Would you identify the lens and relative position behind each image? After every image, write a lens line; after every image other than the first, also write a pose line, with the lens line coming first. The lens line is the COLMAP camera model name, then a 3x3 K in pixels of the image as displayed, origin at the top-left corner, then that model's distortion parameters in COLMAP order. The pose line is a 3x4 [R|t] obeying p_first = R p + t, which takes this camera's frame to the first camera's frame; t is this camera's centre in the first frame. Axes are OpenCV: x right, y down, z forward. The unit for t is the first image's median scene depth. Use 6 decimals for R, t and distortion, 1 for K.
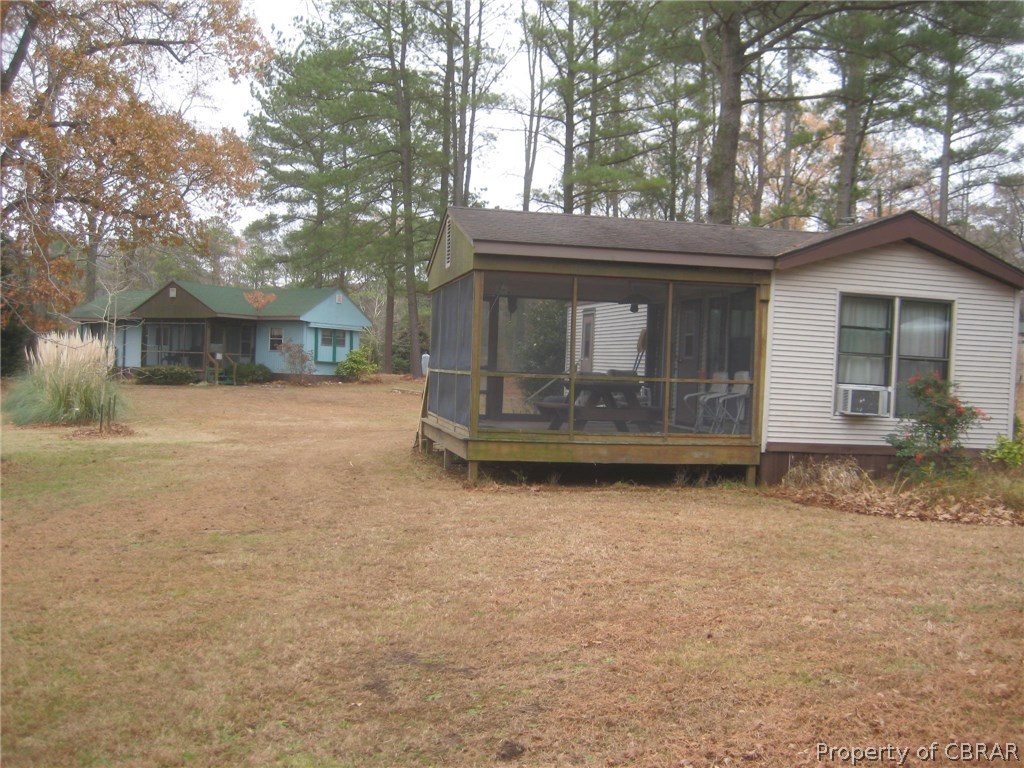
lens RADIAL K [[1077.6, 0, 510.9], [0, 1077.6, 384.3], [0, 0, 1]] dist [-0.099183, 0.000000]
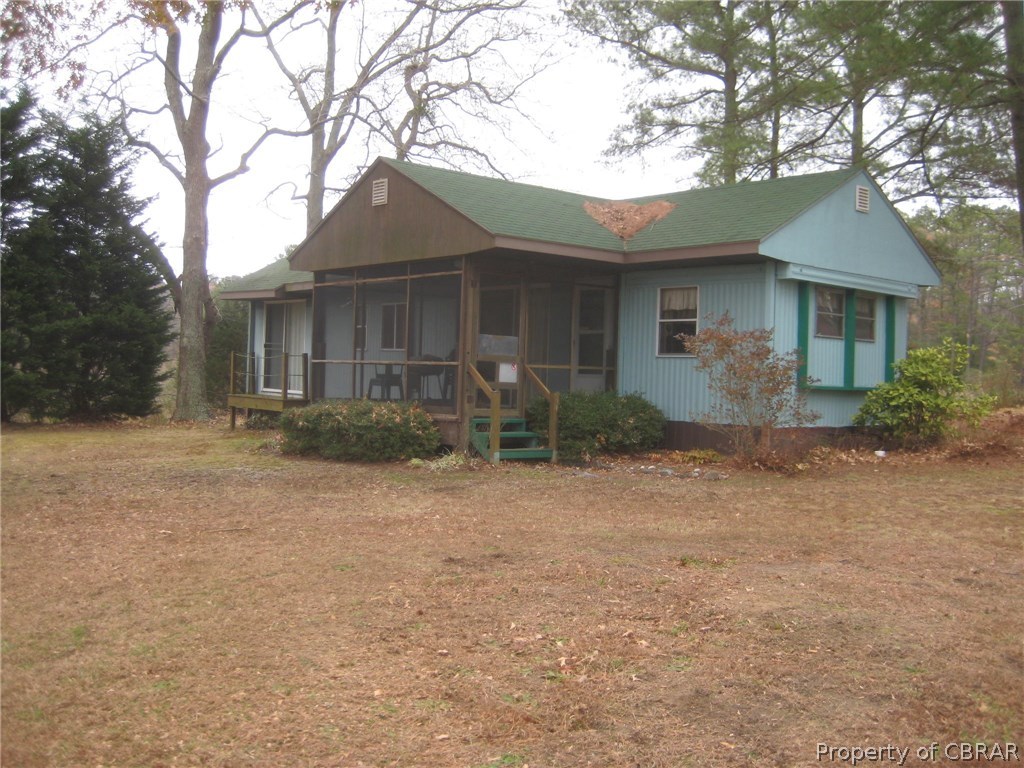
lens RADIAL K [[1077.6, 0, 511.6], [0, 1077.6, 382.5], [0, 0, 1]] dist [-0.099183, 0.000000]
pose [[0.941668, -0.007495, -0.336459, -0.156687], [0.001880, 0.999854, -0.017011, -0.017327], [0.336537, 0.015386, 0.941545, 0.672725]]
